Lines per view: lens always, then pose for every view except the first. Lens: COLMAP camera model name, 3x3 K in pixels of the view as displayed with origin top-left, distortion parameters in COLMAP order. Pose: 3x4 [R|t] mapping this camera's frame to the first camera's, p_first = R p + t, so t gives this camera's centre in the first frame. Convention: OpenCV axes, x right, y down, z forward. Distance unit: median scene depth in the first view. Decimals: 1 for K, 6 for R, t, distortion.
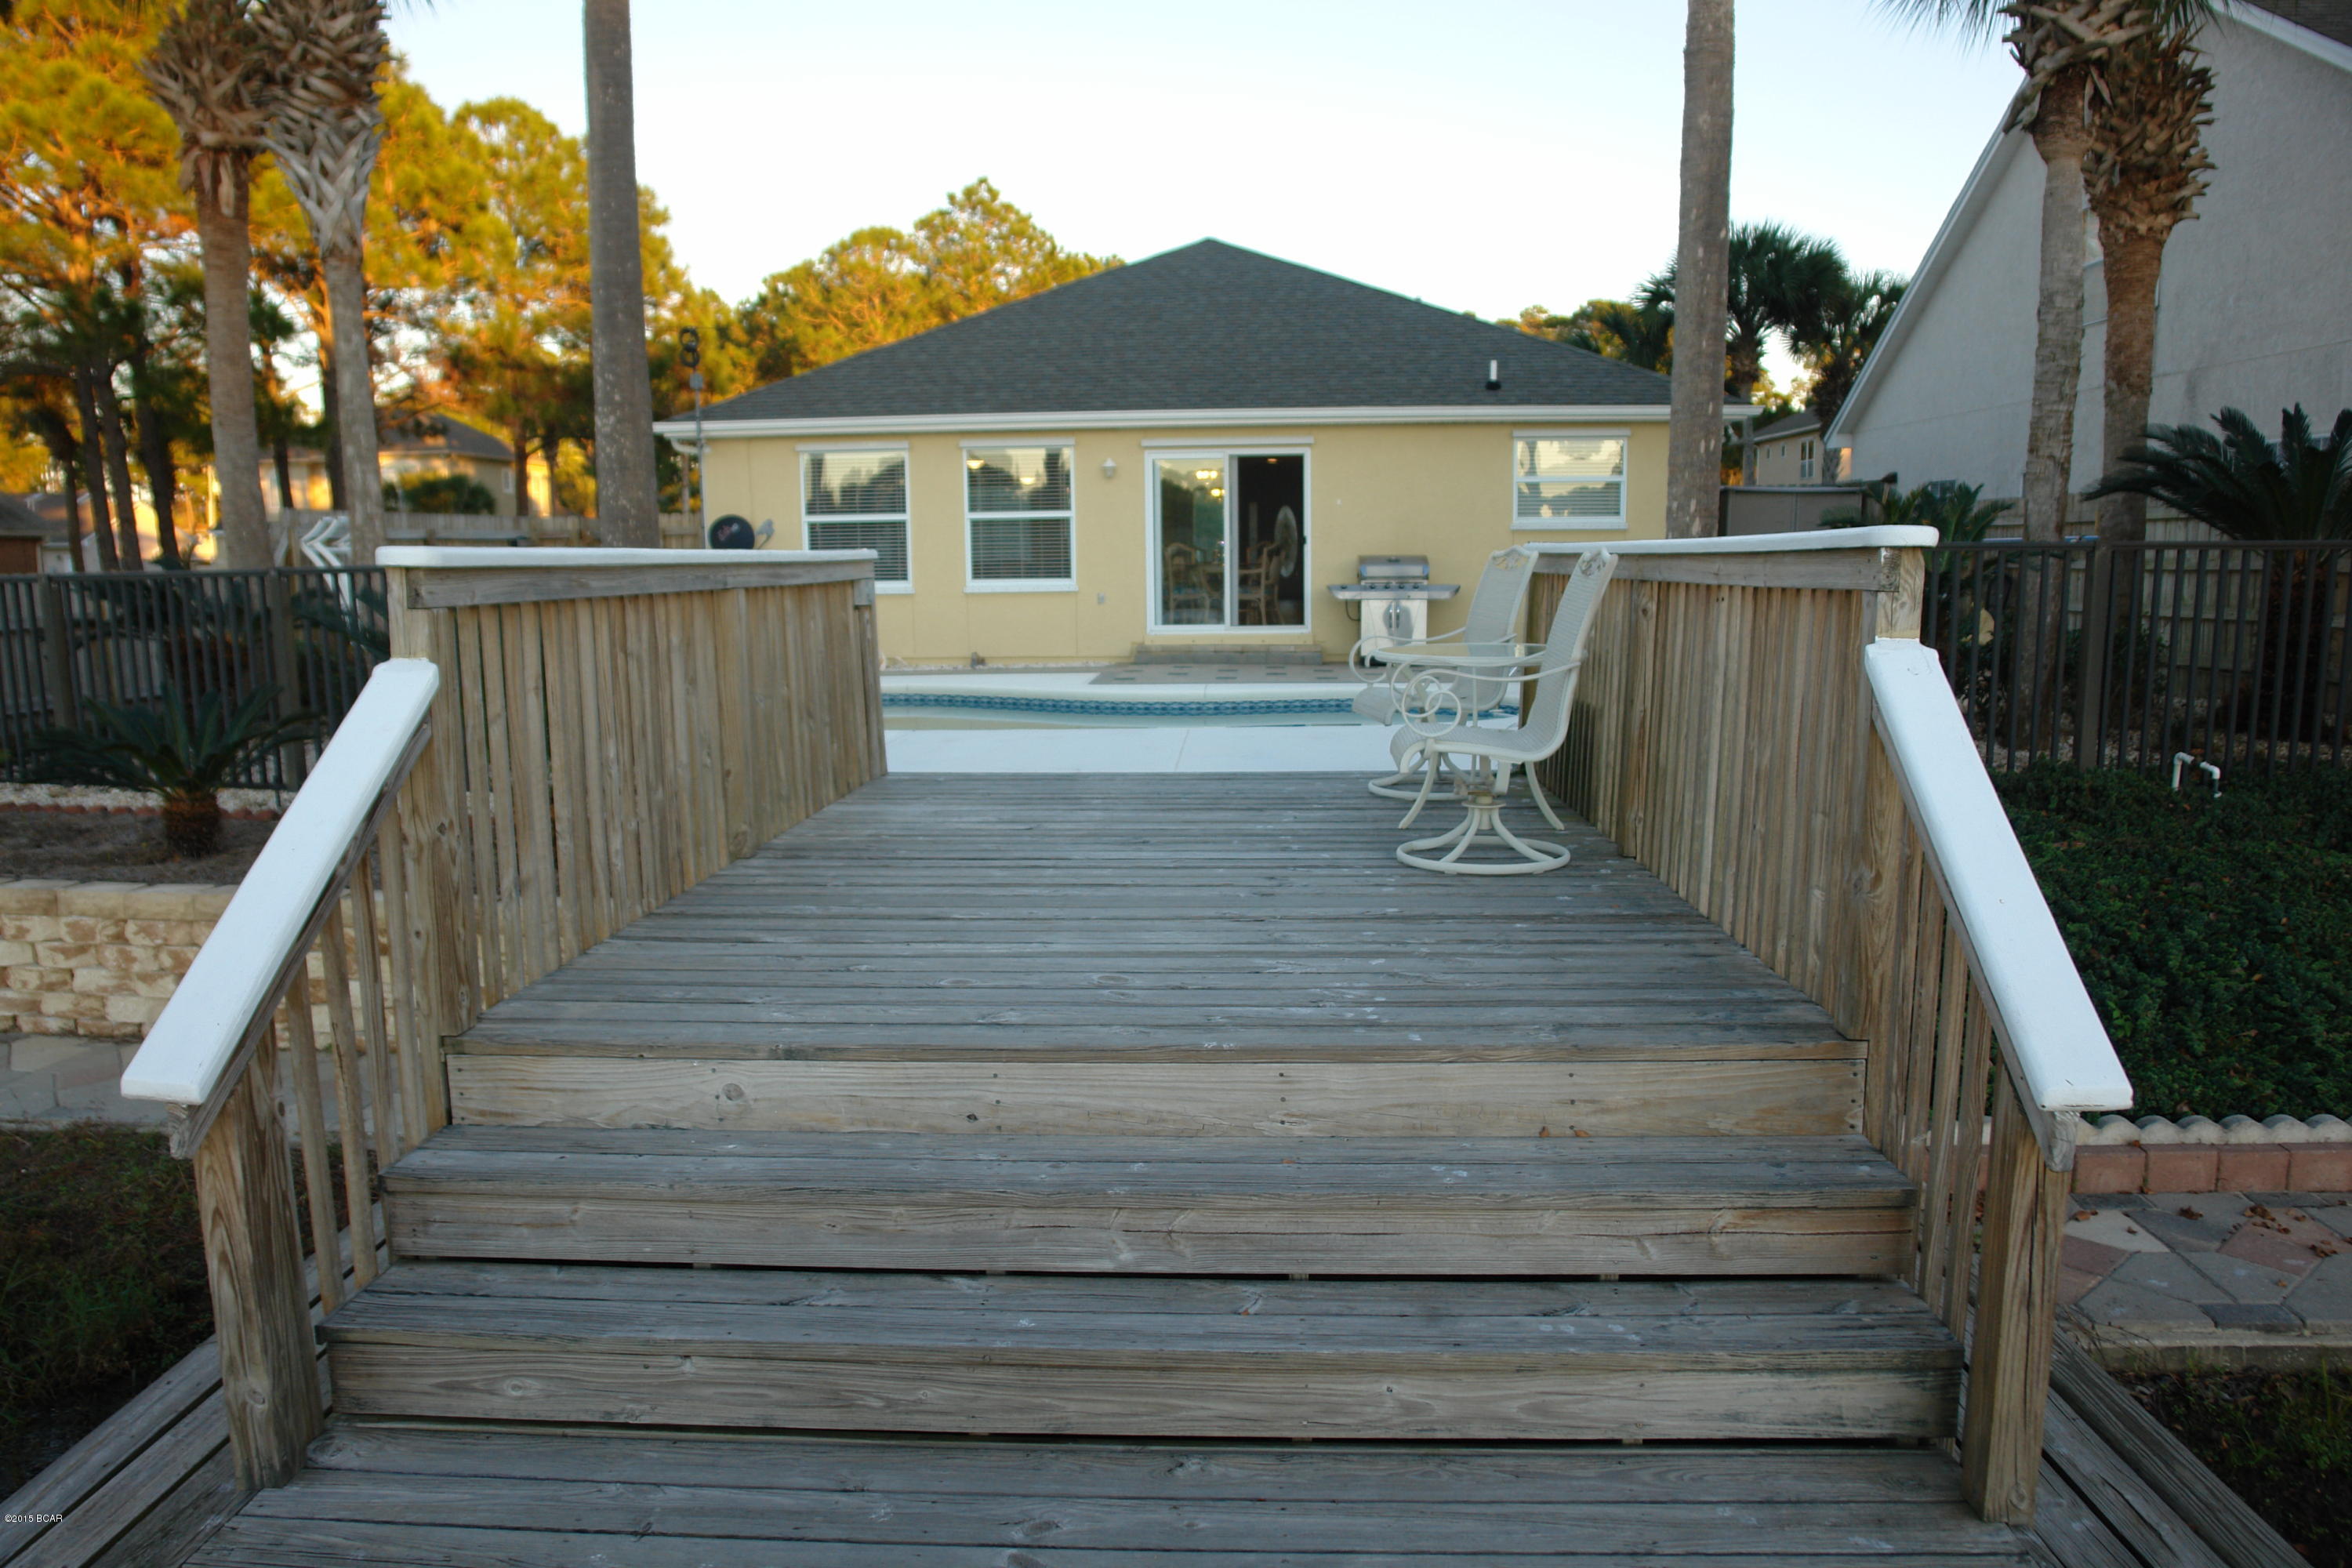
lens RADIAL K [[1641.2, 0, 1159.3], [0, 1641.2, 783.5], [0, 0, 1]] dist [-0.100912, 0.067134]
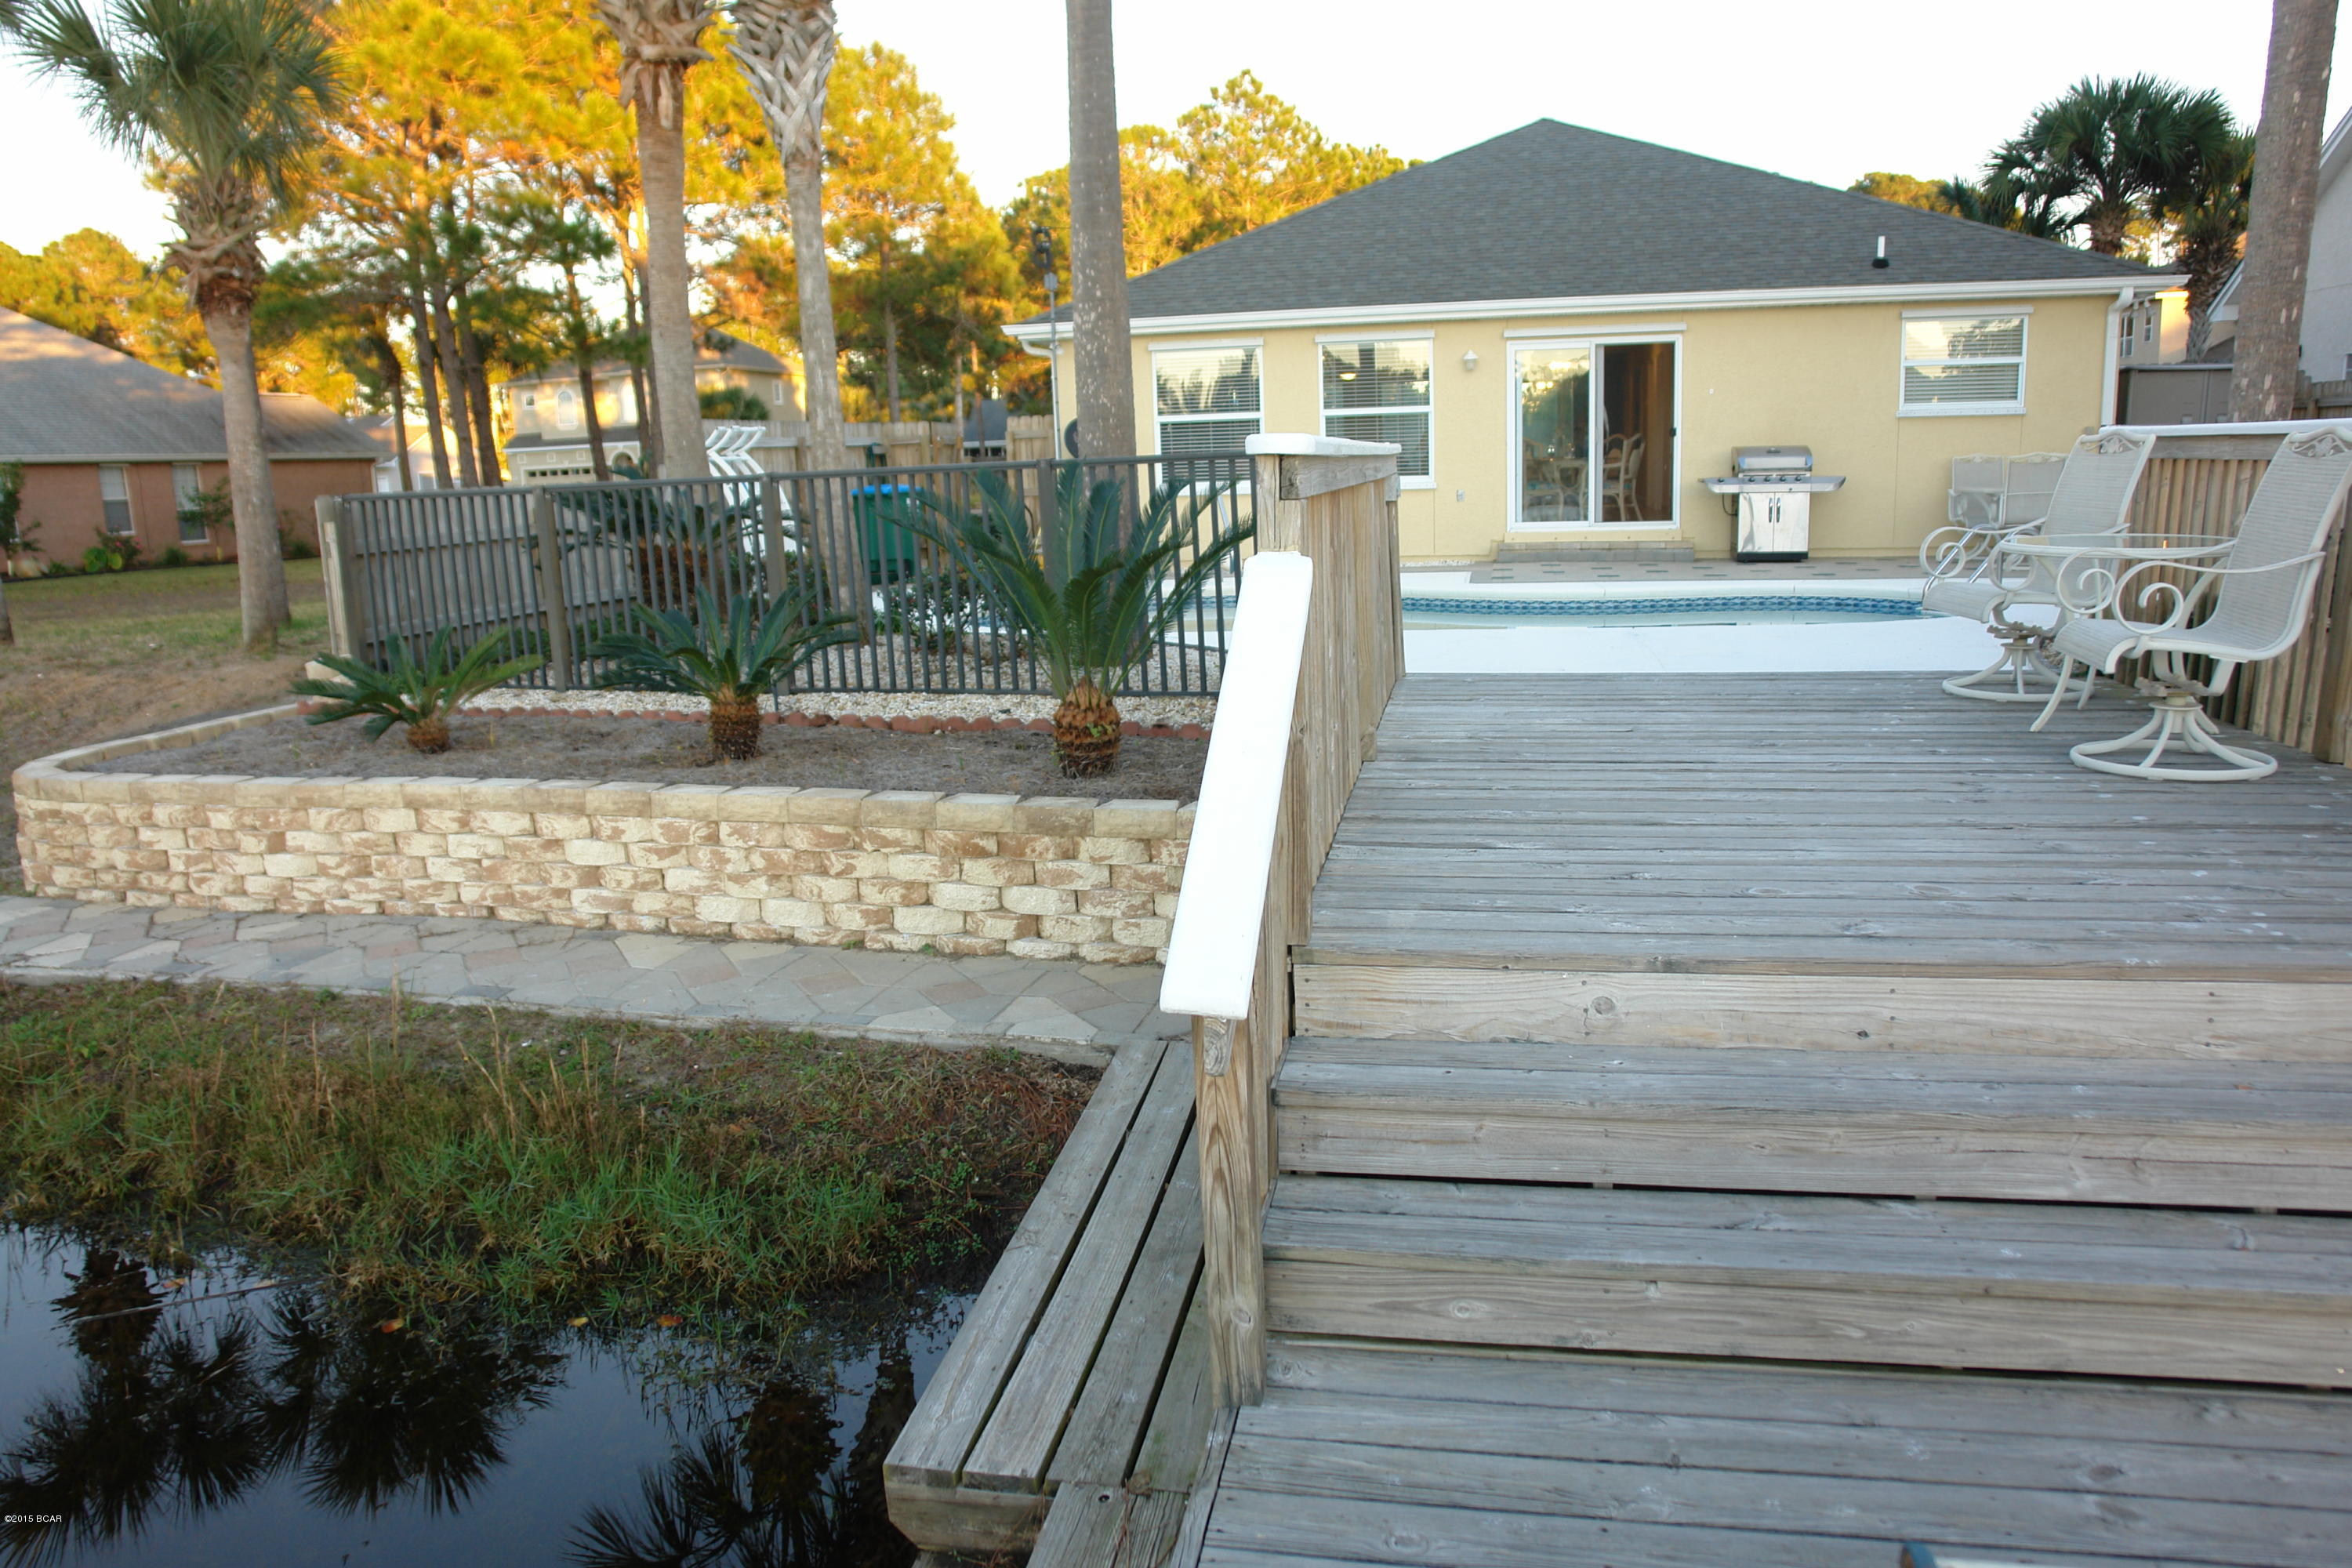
lens RADIAL K [[1641.2, 0, 1174.3], [0, 1641.2, 785.0], [0, 0, 1]] dist [-0.100912, 0.067134]
pose [[0.990262, 0.004708, -0.139136, -0.188110], [0.003721, 0.998176, 0.060255, 0.000691], [0.139166, -0.060186, 0.988438, 0.011820]]
